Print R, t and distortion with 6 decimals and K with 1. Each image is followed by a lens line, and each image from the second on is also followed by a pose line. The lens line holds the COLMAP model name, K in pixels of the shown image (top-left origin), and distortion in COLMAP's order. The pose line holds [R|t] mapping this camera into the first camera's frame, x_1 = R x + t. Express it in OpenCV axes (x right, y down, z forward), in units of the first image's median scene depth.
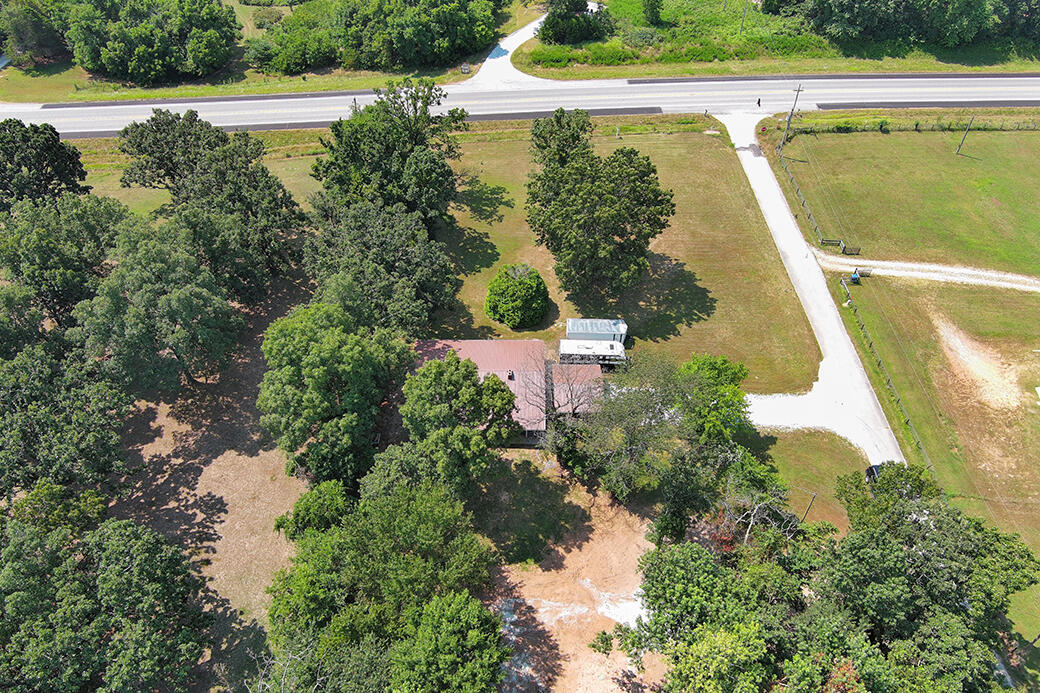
lens RADIAL K [[812.2, 0, 520.0], [0, 812.2, 346.5], [0, 0, 1]] dist [0.012428, -0.011456]
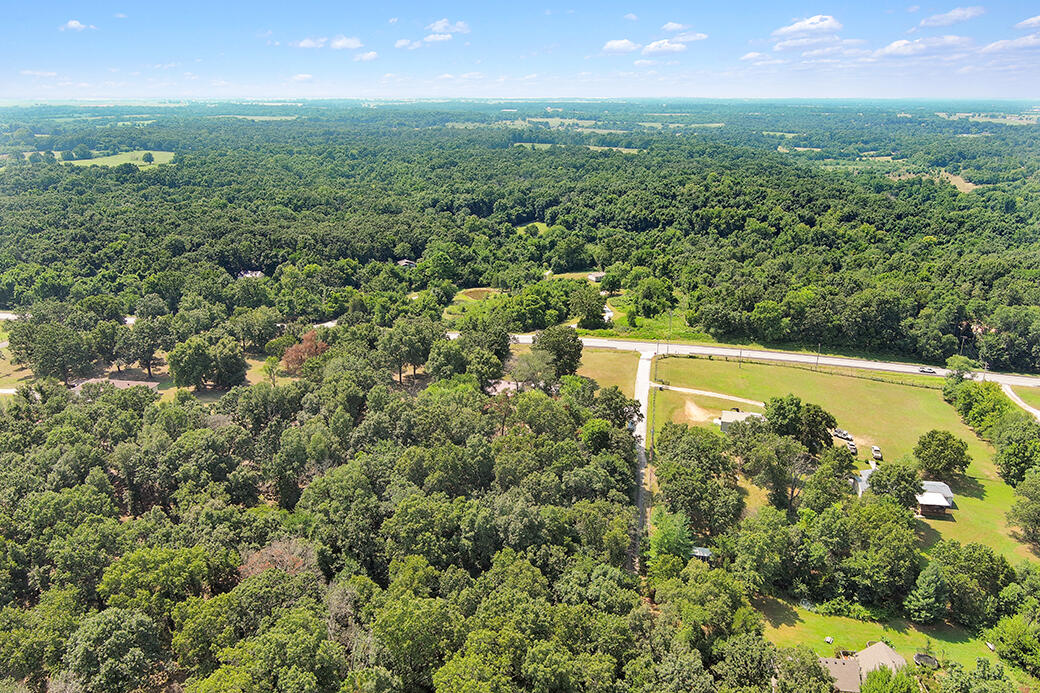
lens RADIAL K [[812.2, 0, 520.0], [0, 812.2, 346.5], [0, 0, 1]] dist [0.012428, -0.011456]
pose [[0.971176, 0.076899, -0.225618, 0.512801], [-0.177837, 0.864014, -0.471013, 0.981526], [0.158717, 0.497560, 0.852785, -1.153657]]
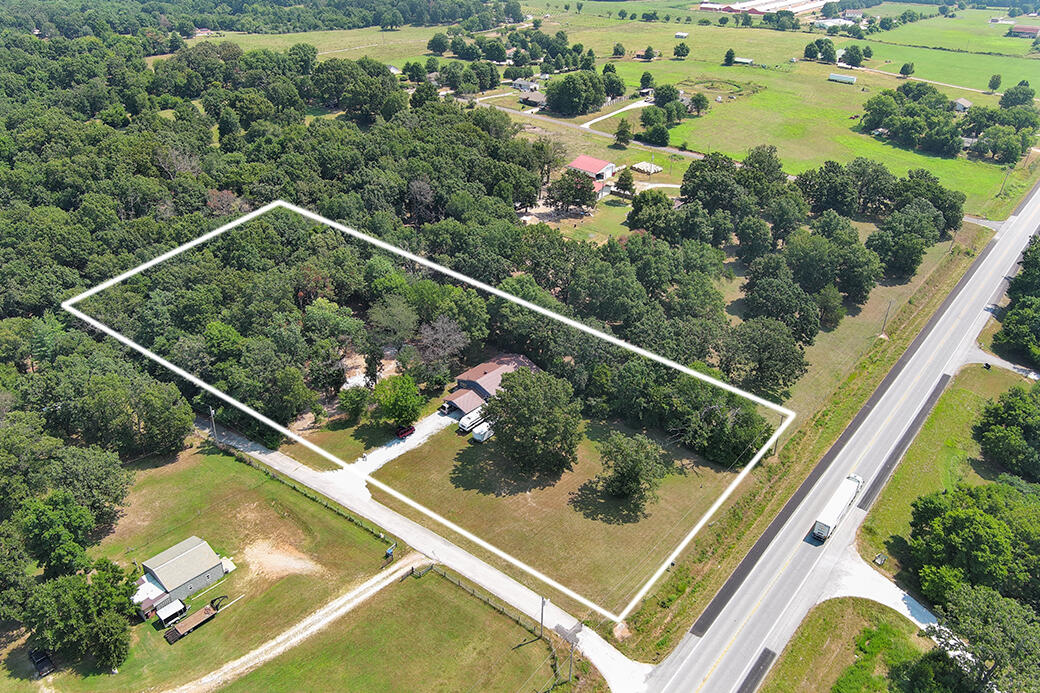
lens RADIAL K [[812.2, 0, 520.0], [0, 812.2, 346.5], [0, 0, 1]] dist [0.012428, -0.011456]
pose [[-0.665343, 0.365578, -0.650901, 0.907070], [-0.554128, 0.342421, 0.758743, -1.154087], [0.500262, 0.865506, -0.025251, 0.813408]]
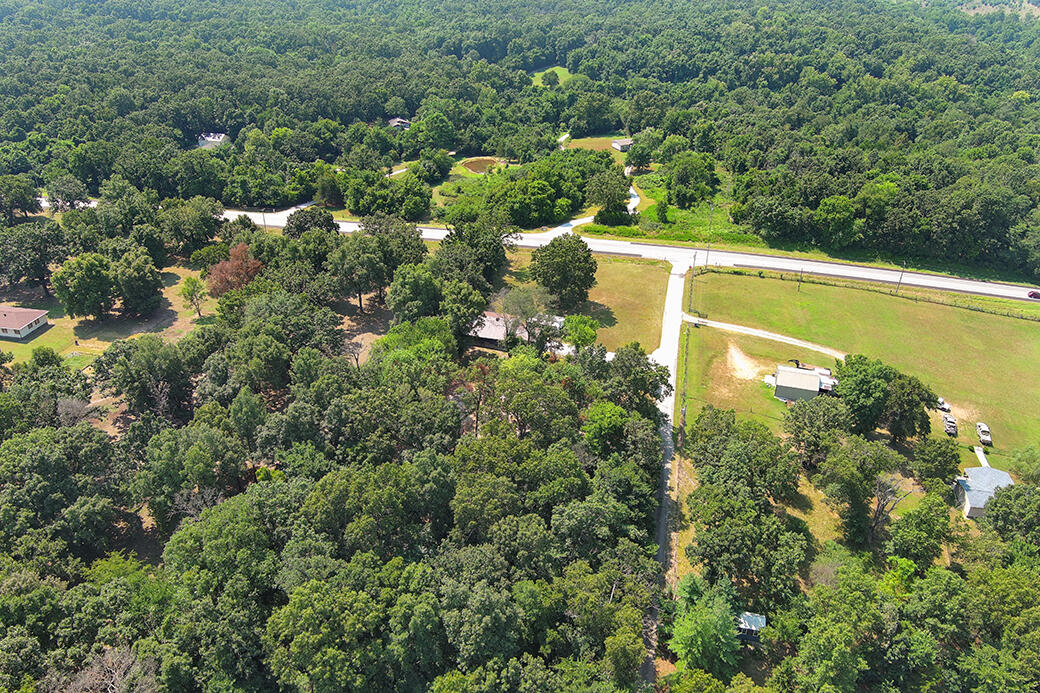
lens RADIAL K [[805.7, 0, 520.0], [0, 805.7, 346.5], [0, 0, 1]] dist [-0.000717, 0.008485]
pose [[0.962446, 0.138695, -0.233369, 0.435972], [-0.204152, 0.936403, -0.285431, 0.550697], [0.178940, 0.322355, 0.929553, -0.752638]]
